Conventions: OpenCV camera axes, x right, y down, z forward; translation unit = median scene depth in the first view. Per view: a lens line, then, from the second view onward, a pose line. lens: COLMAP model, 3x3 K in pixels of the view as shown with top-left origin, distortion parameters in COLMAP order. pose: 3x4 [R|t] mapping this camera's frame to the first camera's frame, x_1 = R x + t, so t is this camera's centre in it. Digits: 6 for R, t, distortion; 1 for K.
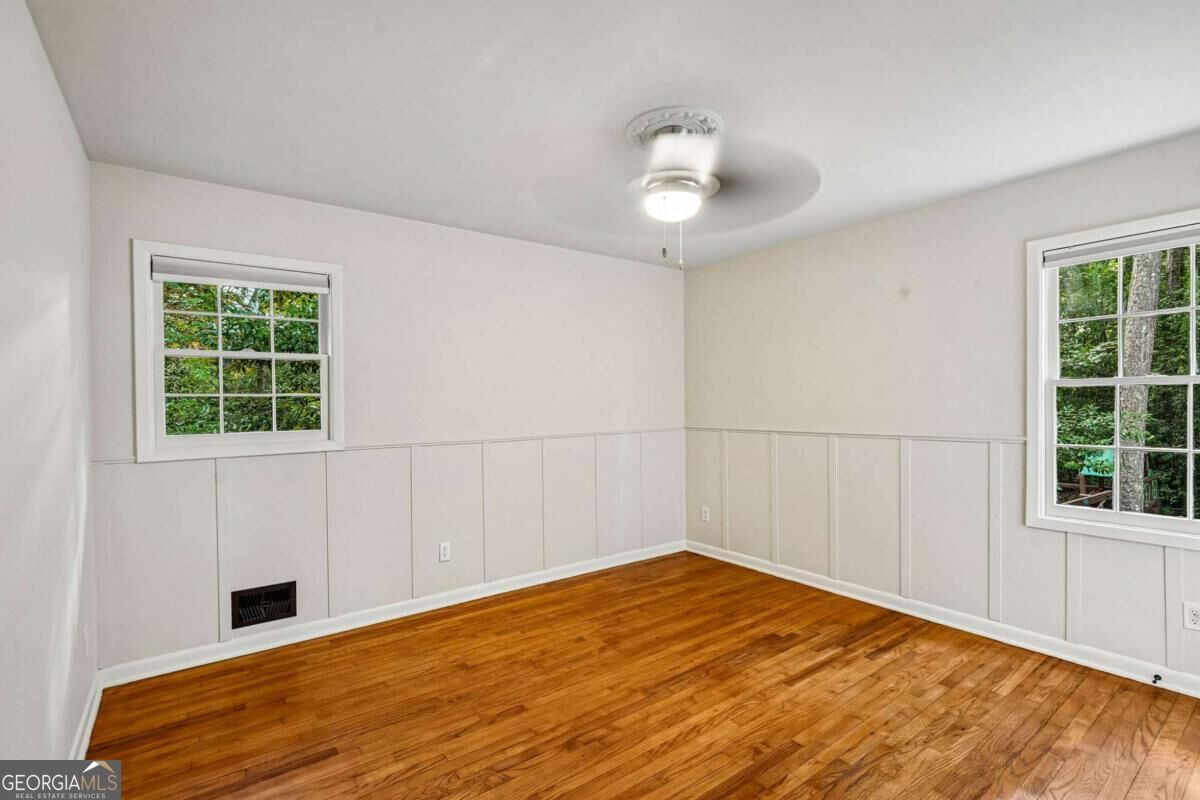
lens RADIAL K [[560.6, 0, 596.4], [0, 560.6, 407.7], [0, 0, 1]] dist [0.000158, 0.000355]
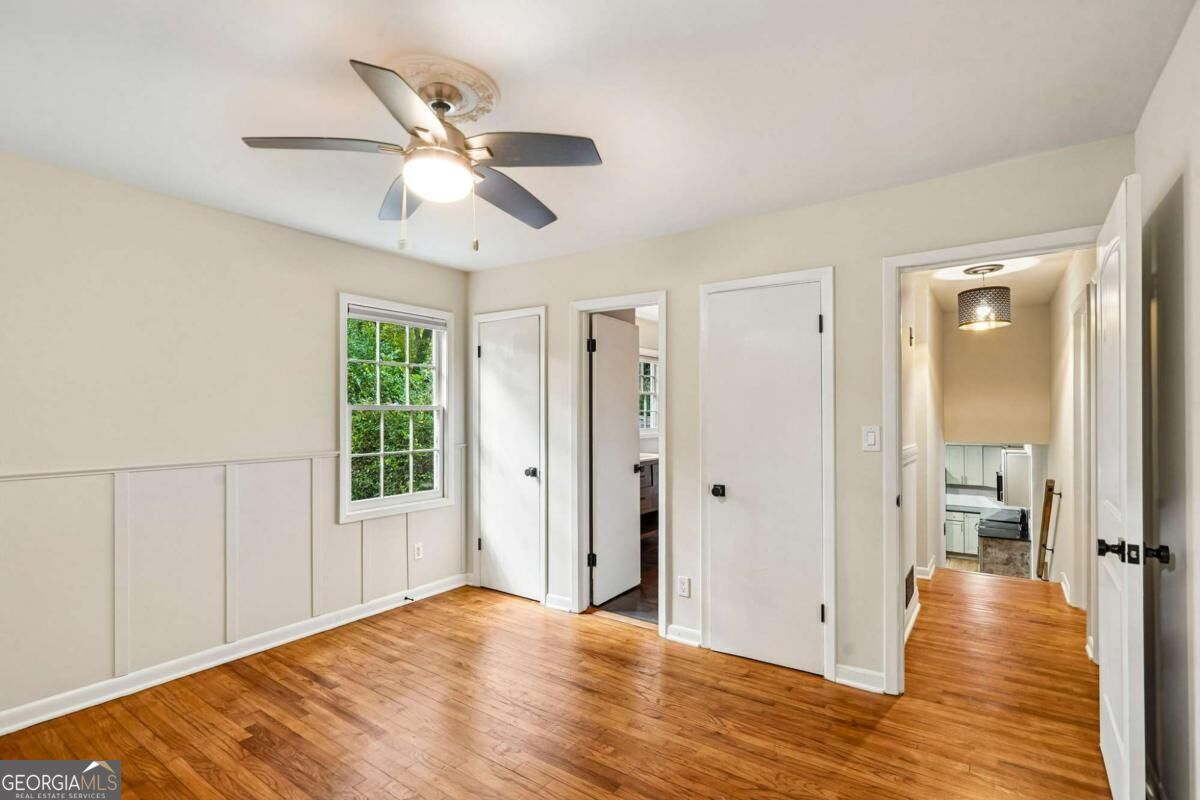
lens RADIAL K [[560.6, 0, 596.4], [0, 560.6, 407.7], [0, 0, 1]] dist [0.000158, 0.000355]
pose [[-0.299024, 0.019797, 0.954040, -0.562412], [0.022516, 0.999653, -0.013686, -0.012875], [-0.953980, 0.017389, -0.299365, 0.817658]]
